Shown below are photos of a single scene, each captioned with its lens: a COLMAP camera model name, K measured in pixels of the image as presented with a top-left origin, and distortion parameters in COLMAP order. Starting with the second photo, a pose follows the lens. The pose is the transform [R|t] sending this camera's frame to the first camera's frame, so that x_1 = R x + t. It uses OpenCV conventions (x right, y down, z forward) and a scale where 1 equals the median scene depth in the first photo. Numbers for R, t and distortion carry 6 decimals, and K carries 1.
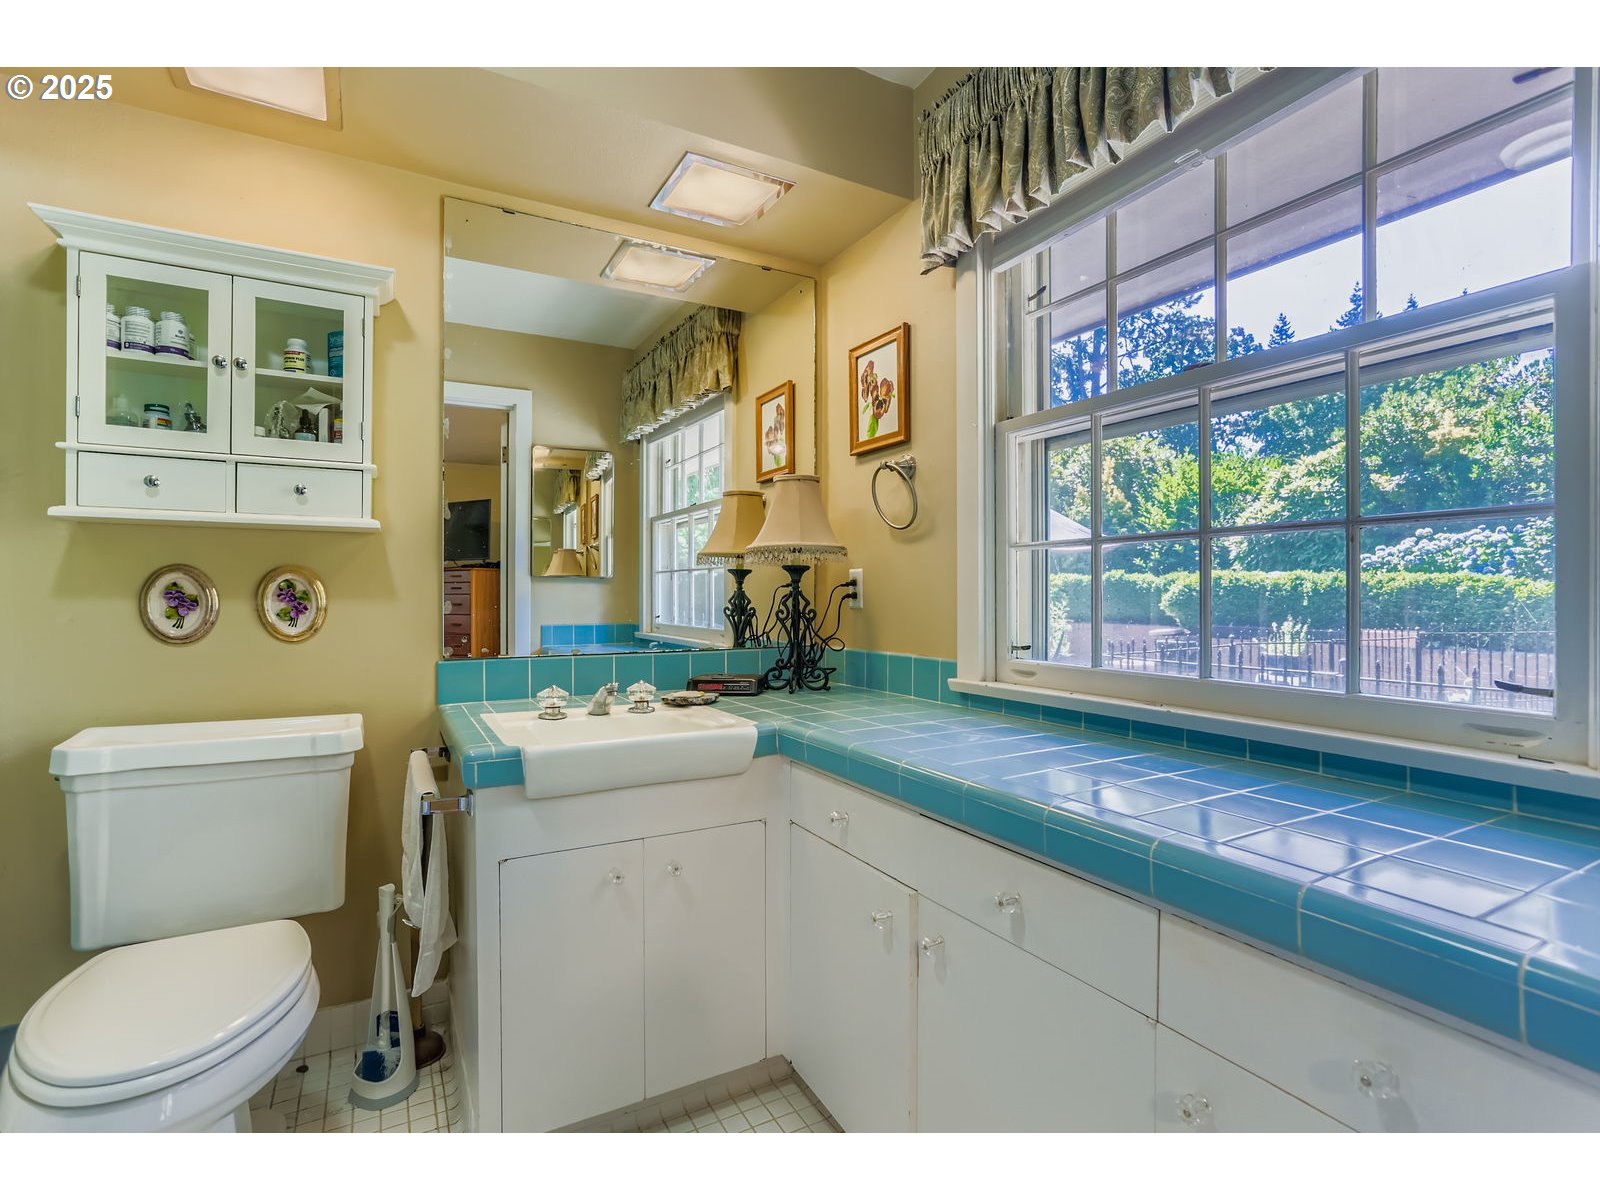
lens RADIAL K [[768.4, 0, 804.3], [0, 768.4, 597.6], [0, 0, 1]] dist [-0.003878, -0.000059]
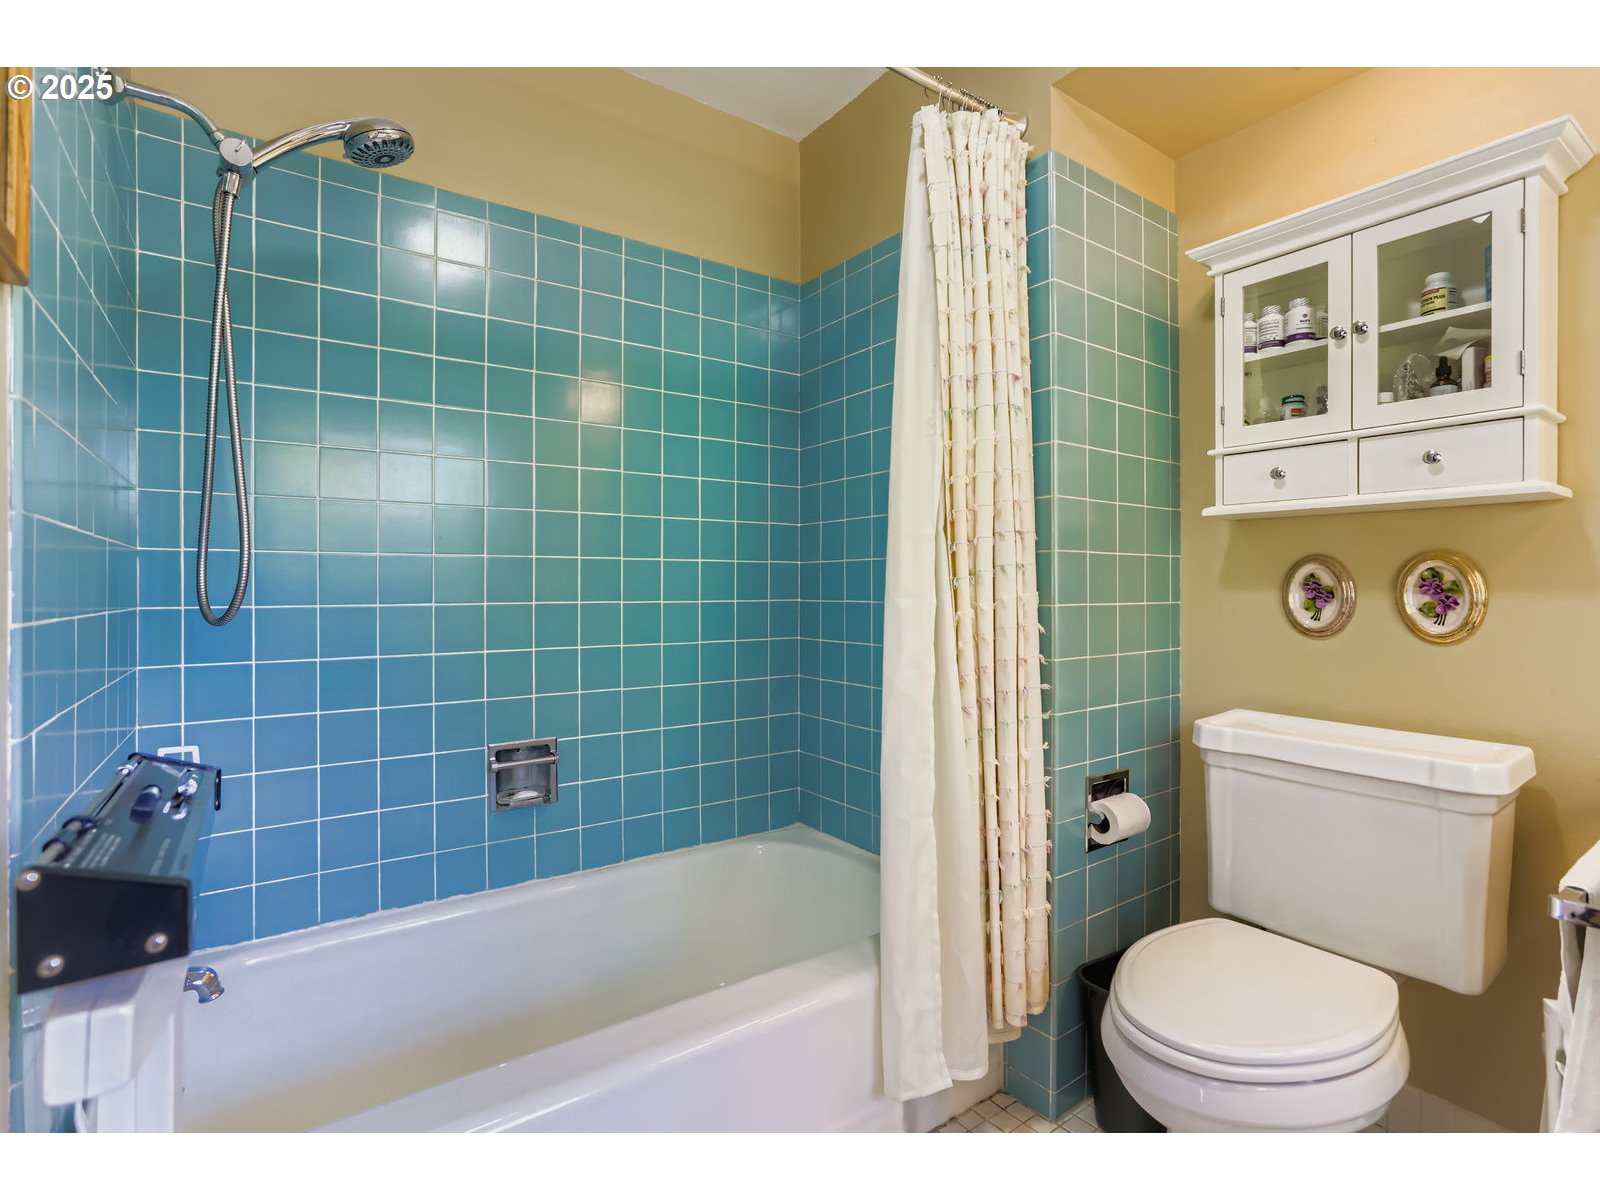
lens RADIAL K [[786.2, 0, 797.0], [0, 786.2, 585.6], [0, 0, 1]] dist [-0.057050, 0.025067]
pose [[0.084519, -0.002126, -0.996420, 0.096918], [-0.002599, 0.999994, -0.002354, -0.000408], [0.996419, 0.002788, 0.084513, 0.269099]]
